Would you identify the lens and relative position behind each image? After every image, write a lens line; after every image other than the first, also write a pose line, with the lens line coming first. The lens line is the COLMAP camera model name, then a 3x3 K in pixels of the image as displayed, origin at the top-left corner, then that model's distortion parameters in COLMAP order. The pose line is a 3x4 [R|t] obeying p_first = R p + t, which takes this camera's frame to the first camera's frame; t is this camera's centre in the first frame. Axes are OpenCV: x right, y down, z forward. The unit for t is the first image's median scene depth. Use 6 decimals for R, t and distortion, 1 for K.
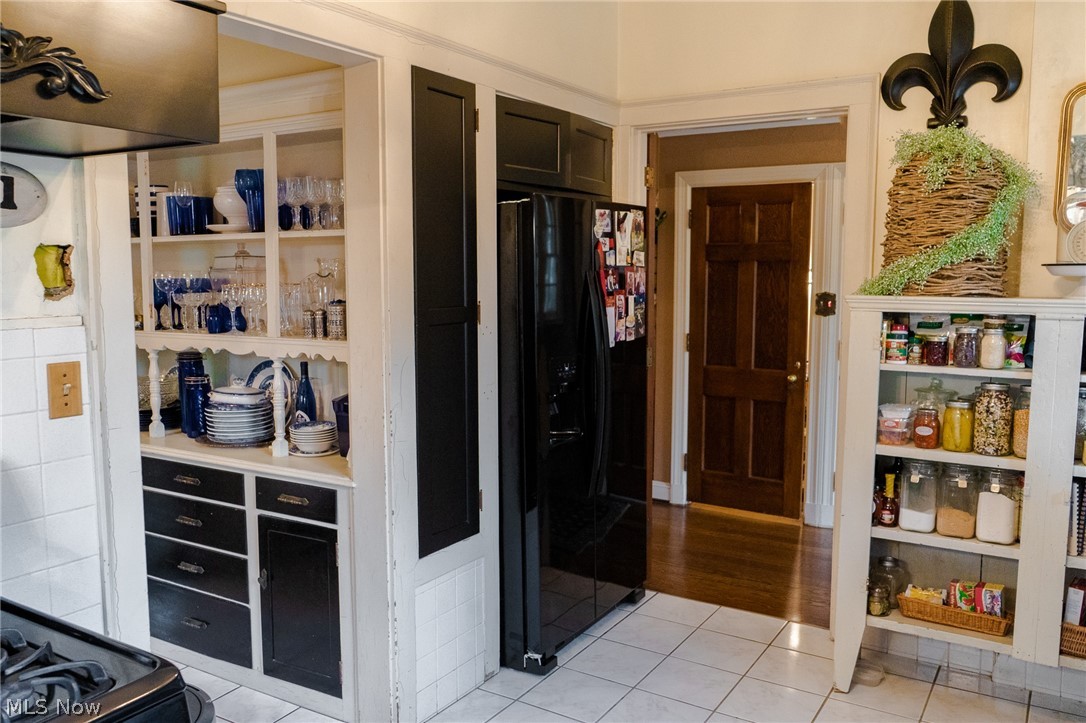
lens RADIAL K [[874.0, 0, 543.0], [0, 874.0, 361.5], [0, 0, 1]] dist [-0.011448, -0.009018]
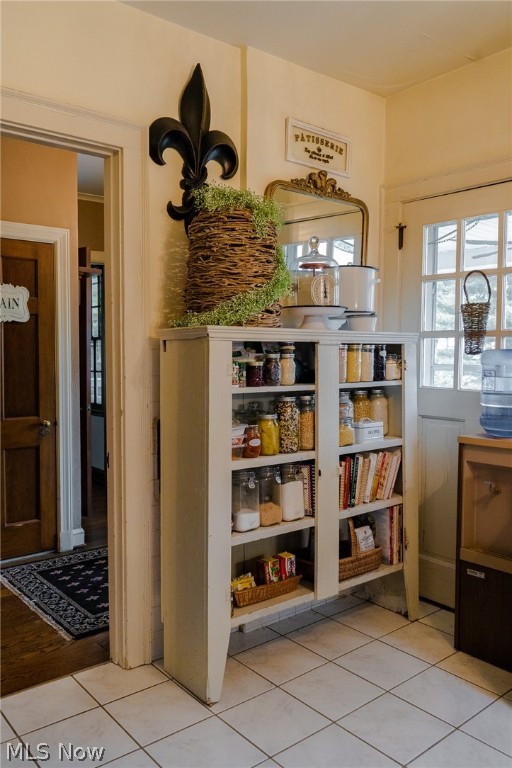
lens RADIAL K [[618.1, 0, 251.1], [0, 618.1, 388.1], [0, 0, 1]] dist [-0.011448, -0.009018]
pose [[0.326513, -0.055136, 0.943583, -0.347665], [0.097025, 0.994979, 0.024565, -0.014216], [-0.940200, 0.083530, 0.330223, 0.725774]]
